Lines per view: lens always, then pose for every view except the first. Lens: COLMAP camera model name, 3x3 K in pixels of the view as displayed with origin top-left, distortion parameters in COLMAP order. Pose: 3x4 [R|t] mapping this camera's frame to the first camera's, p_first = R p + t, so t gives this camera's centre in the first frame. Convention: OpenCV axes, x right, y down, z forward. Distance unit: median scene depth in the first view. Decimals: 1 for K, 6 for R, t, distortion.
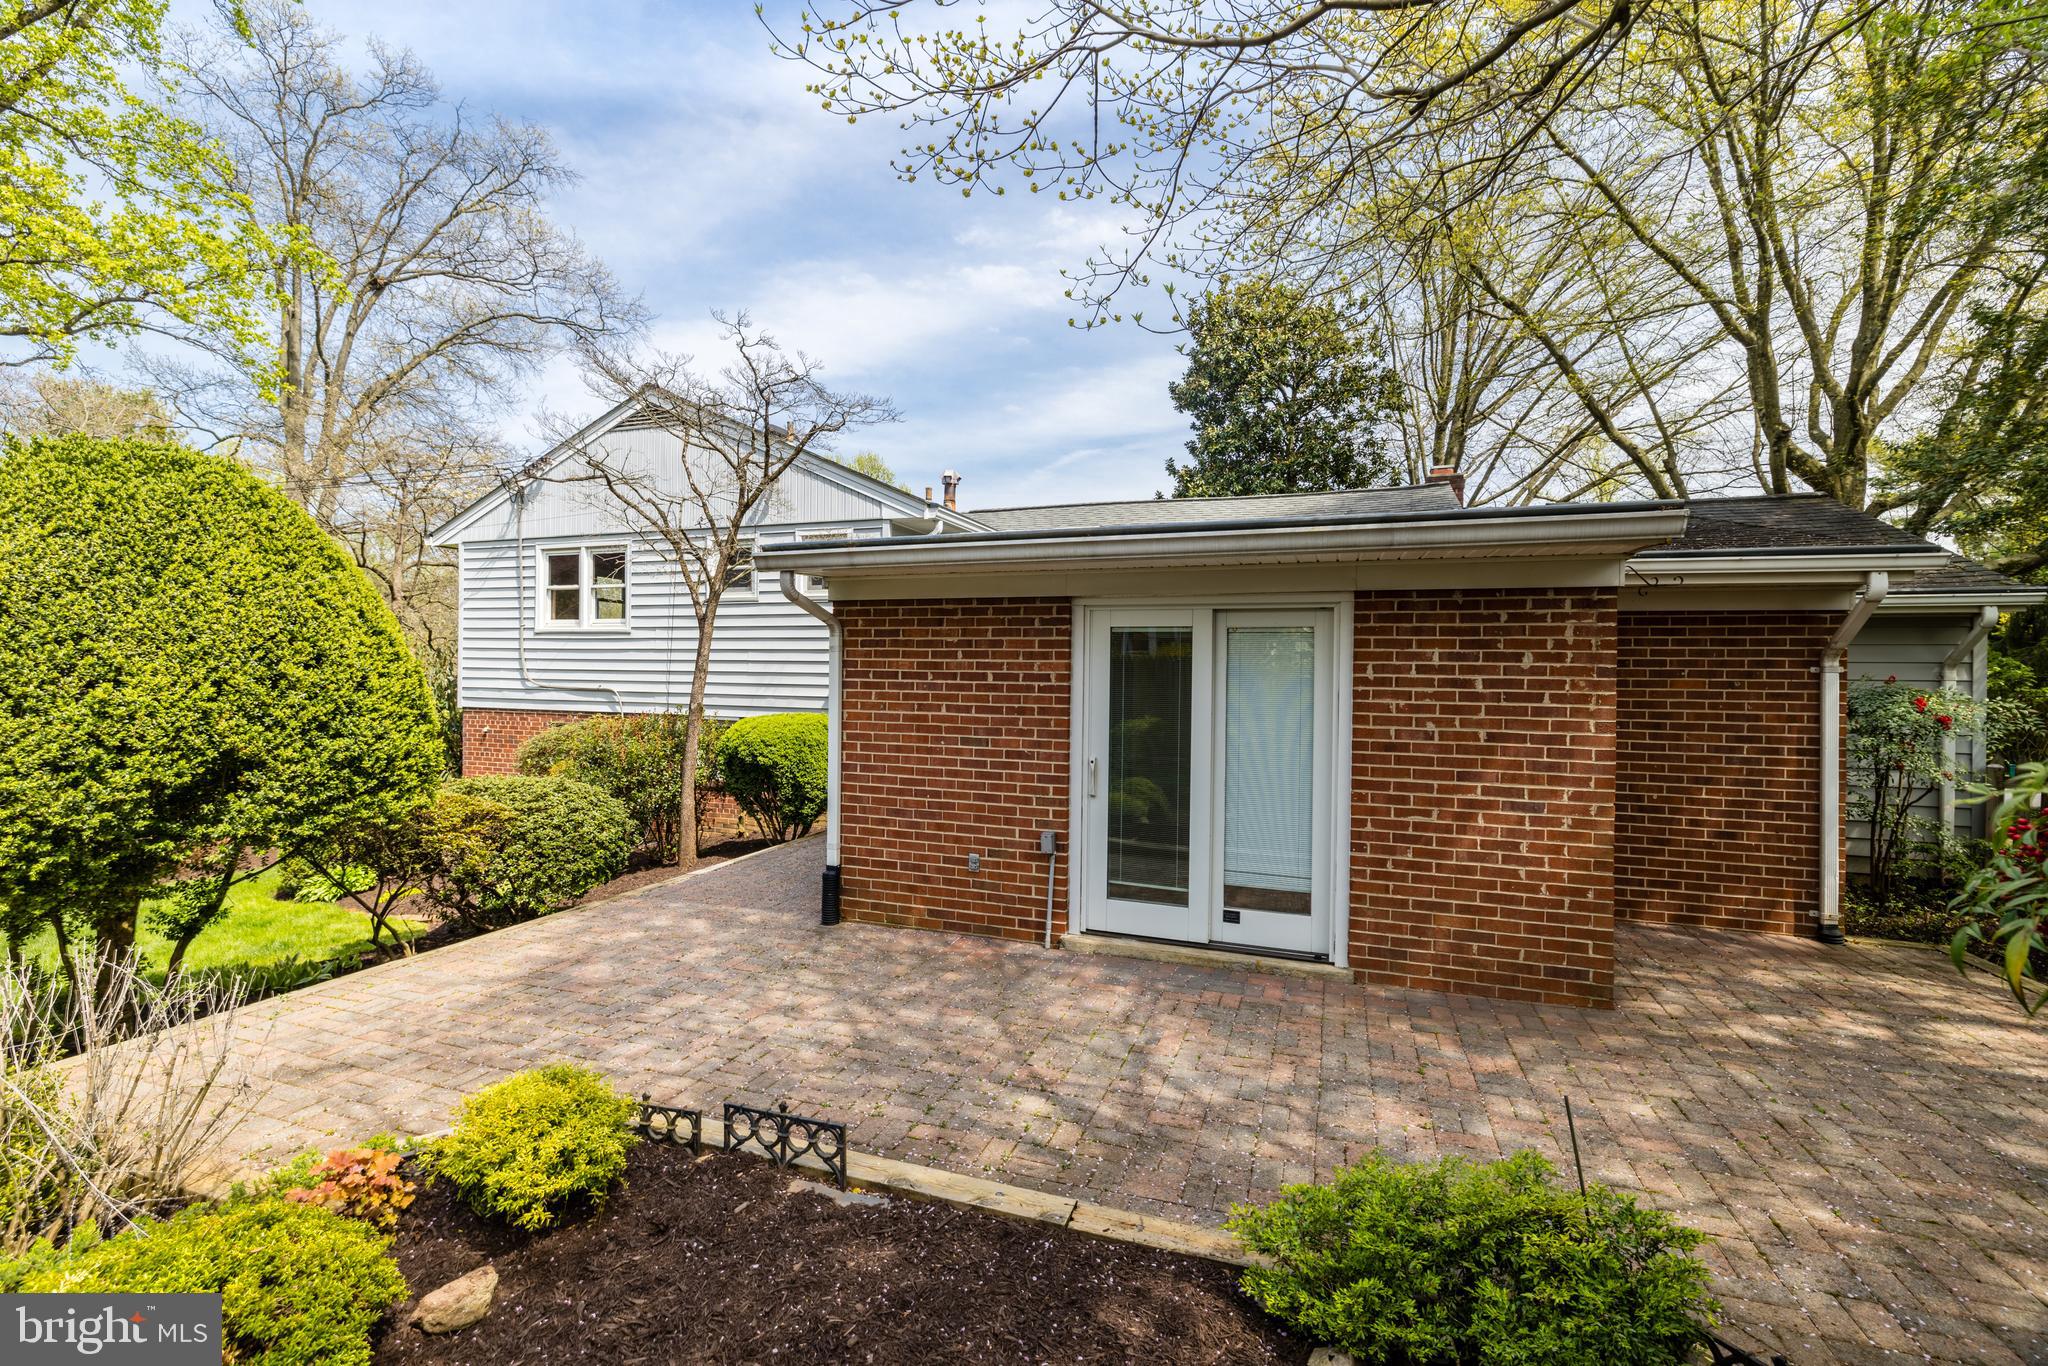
lens RADIAL K [[879.5, 0, 1030.1], [0, 879.5, 668.0], [0, 0, 1]] dist [-0.001069, -0.000008]
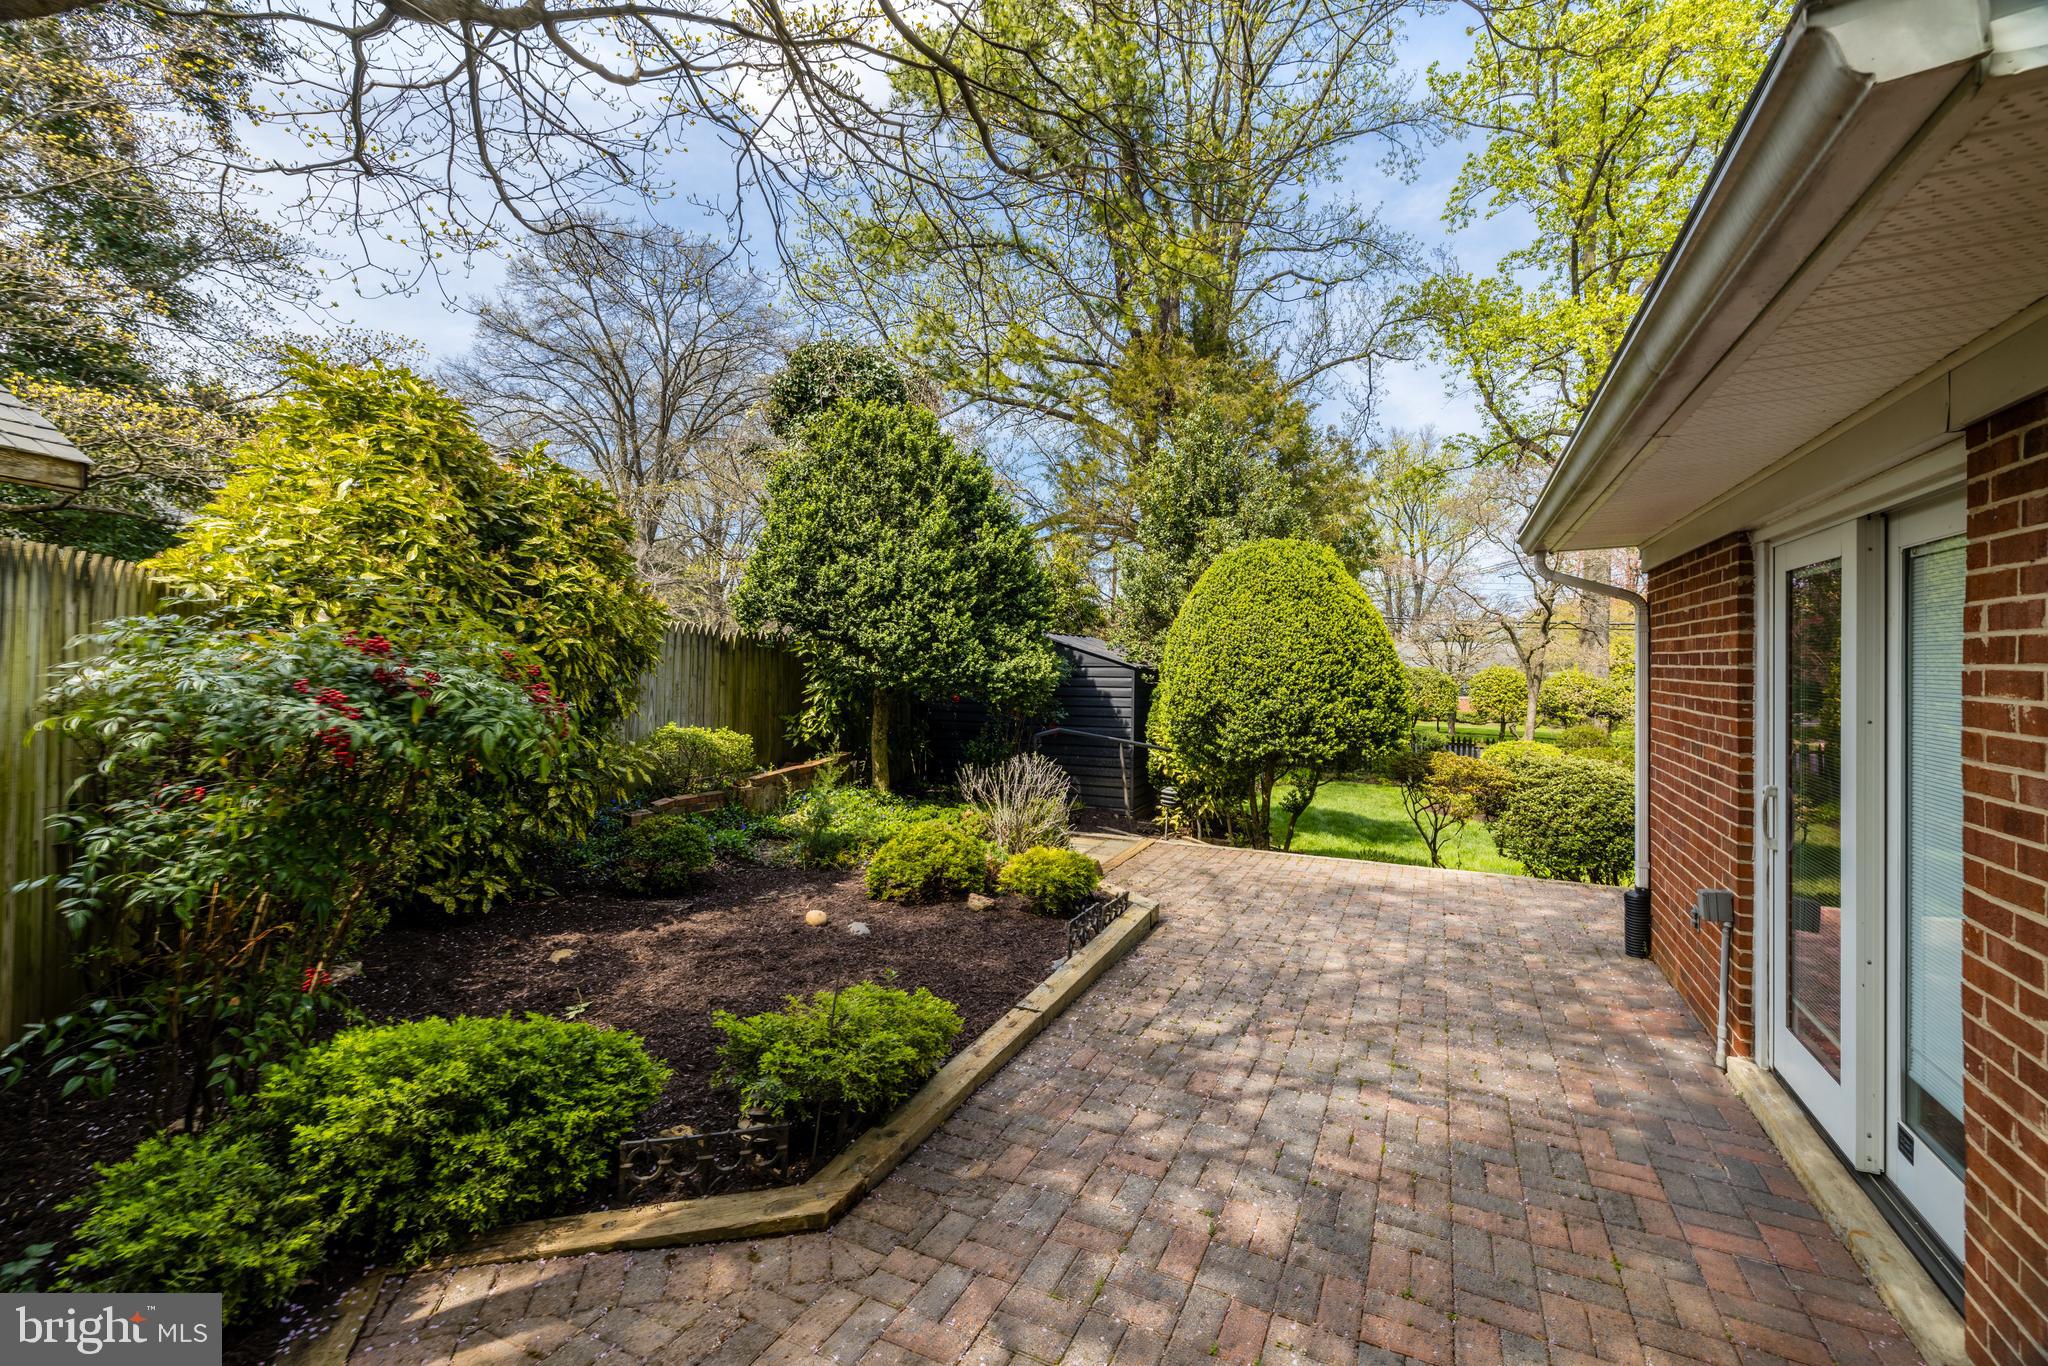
lens RADIAL K [[879.5, 0, 1028.6], [0, 879.5, 670.4], [0, 0, 1]] dist [-0.001069, -0.000008]
pose [[-0.101044, -0.004698, -0.994871, 0.963275], [-0.007836, 0.999962, -0.003927, 0.034638], [0.994851, 0.007399, -0.101077, 0.722411]]
